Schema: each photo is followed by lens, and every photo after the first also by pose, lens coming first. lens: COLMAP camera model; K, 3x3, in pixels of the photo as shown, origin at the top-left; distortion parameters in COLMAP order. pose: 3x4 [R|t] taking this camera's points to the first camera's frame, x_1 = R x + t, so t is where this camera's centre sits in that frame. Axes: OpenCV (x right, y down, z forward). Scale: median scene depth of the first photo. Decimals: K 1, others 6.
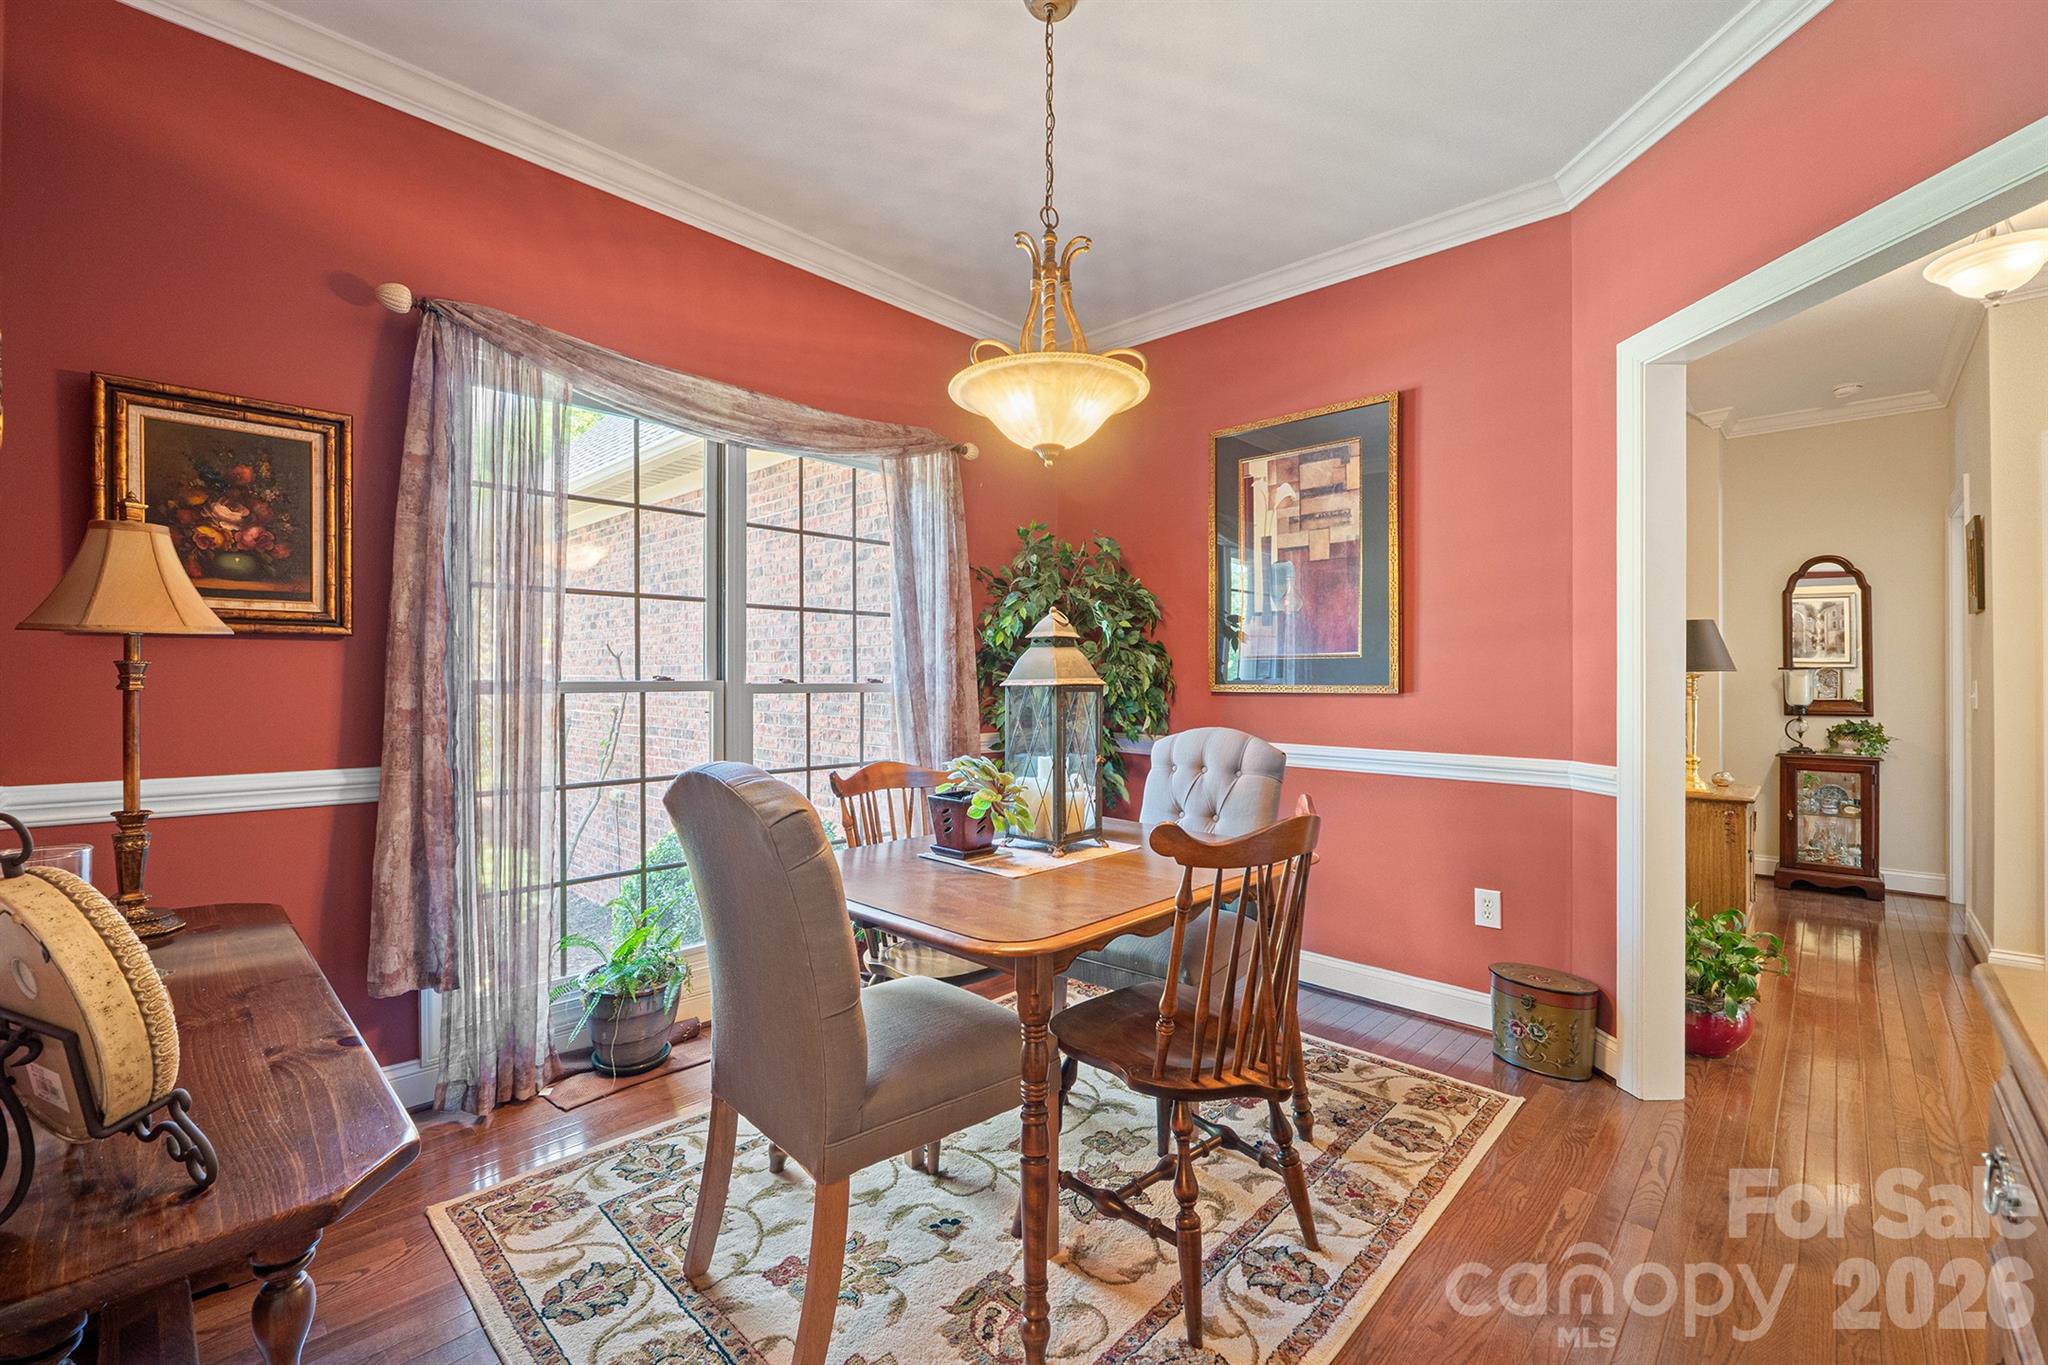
lens RADIAL K [[865.4, 0, 1032.3], [0, 865.4, 682.9], [0, 0, 1]] dist [-0.007451, -0.000714]
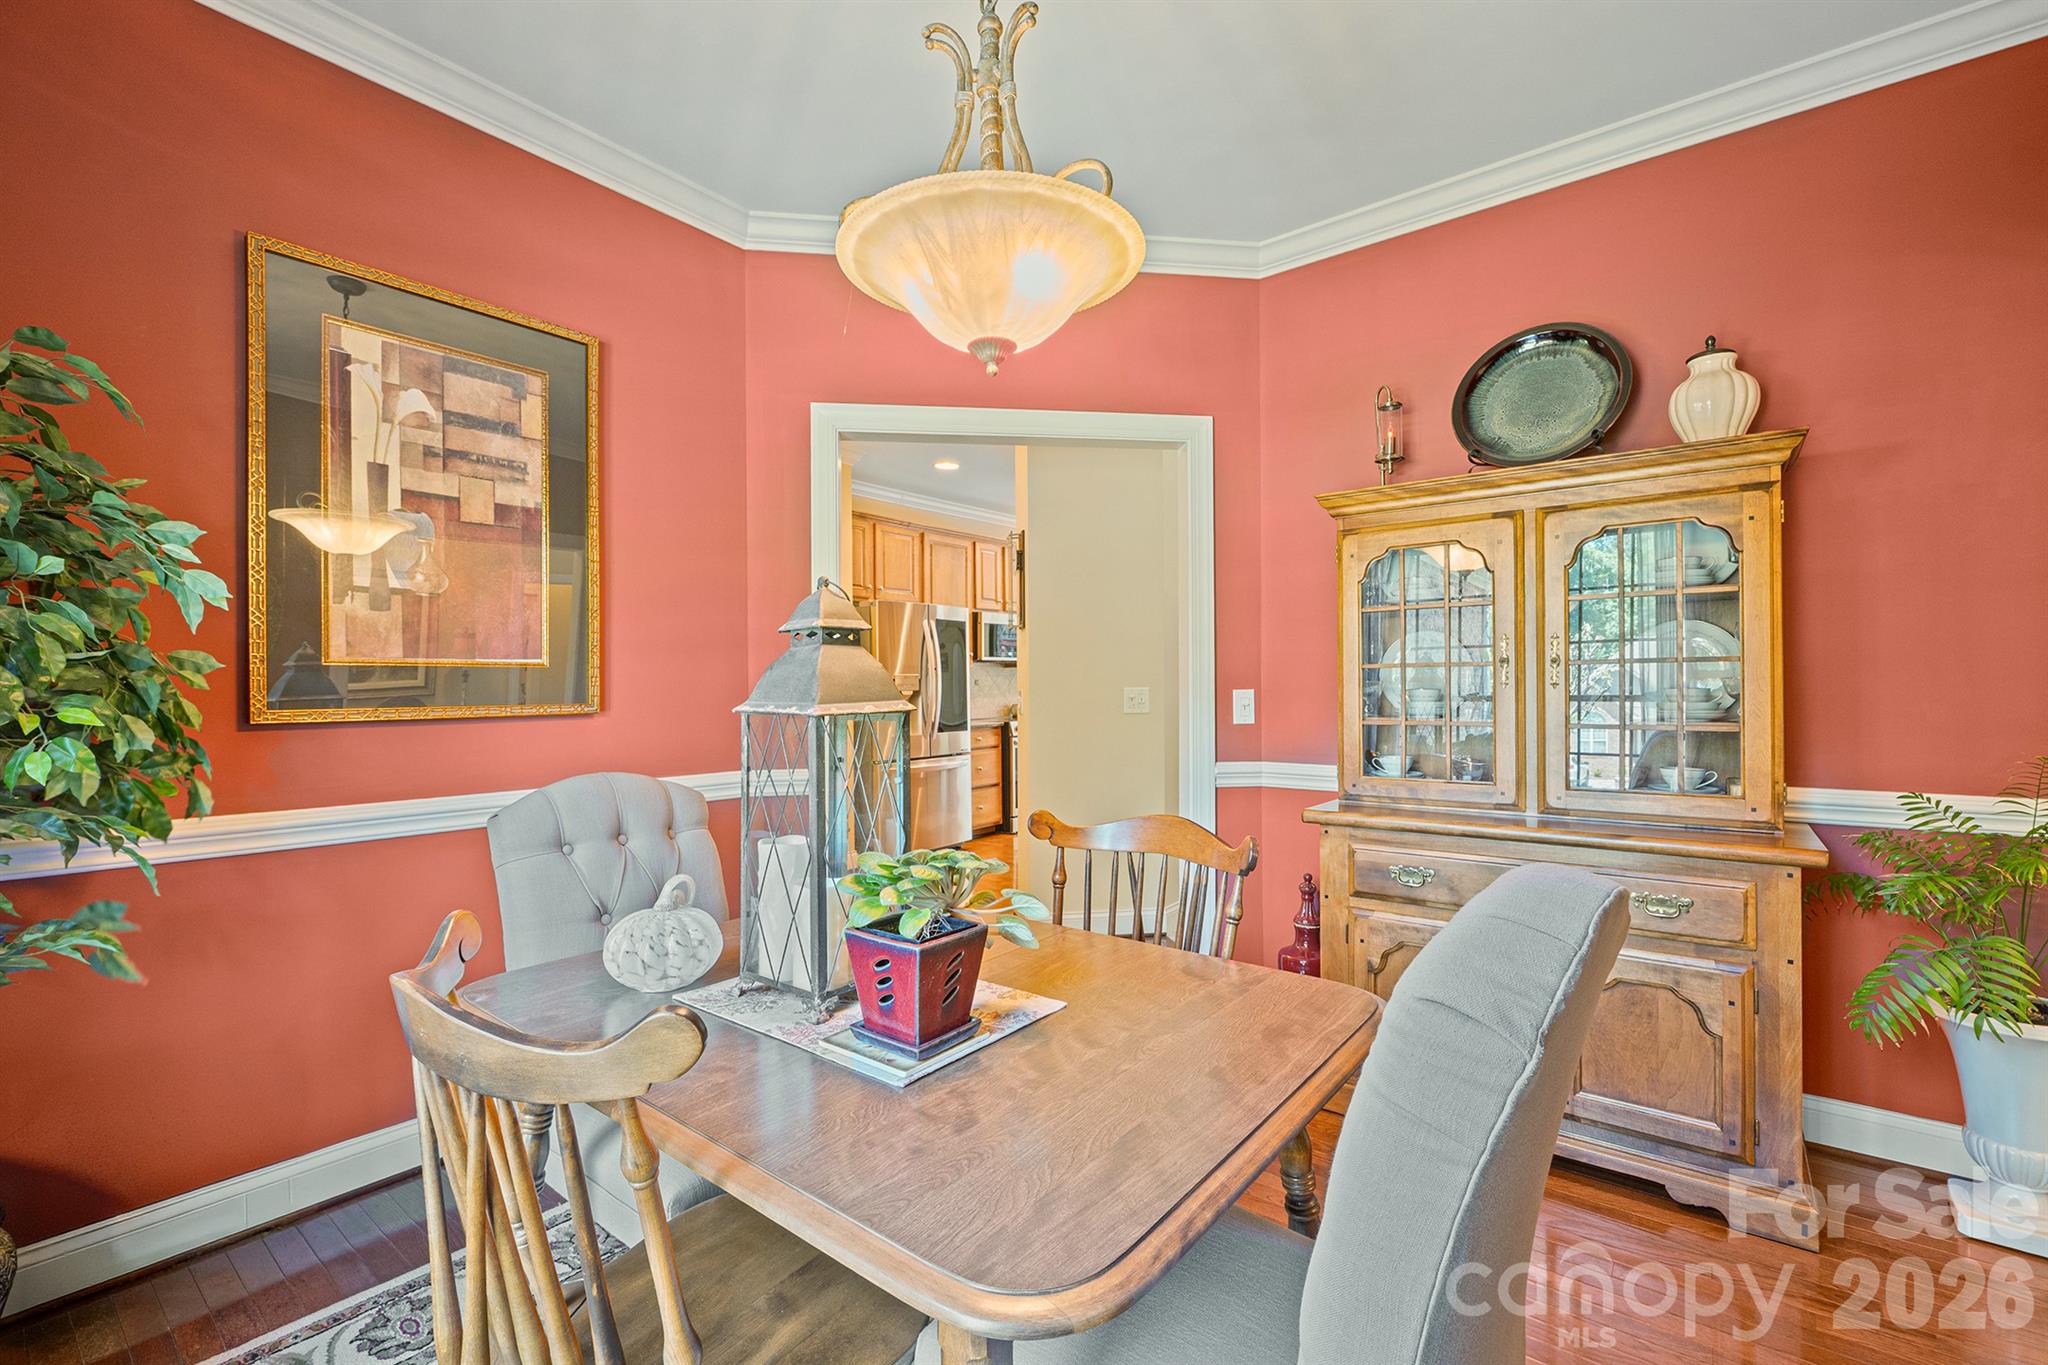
lens RADIAL K [[865.4, 0, 1021.6], [0, 865.4, 690.9], [0, 0, 1]] dist [-0.007451, -0.000714]
pose [[-0.078439, -0.005587, 0.996903, -0.382748], [0.014105, 0.999878, 0.006713, -0.007720], [-0.996819, 0.014588, -0.078351, 0.624197]]
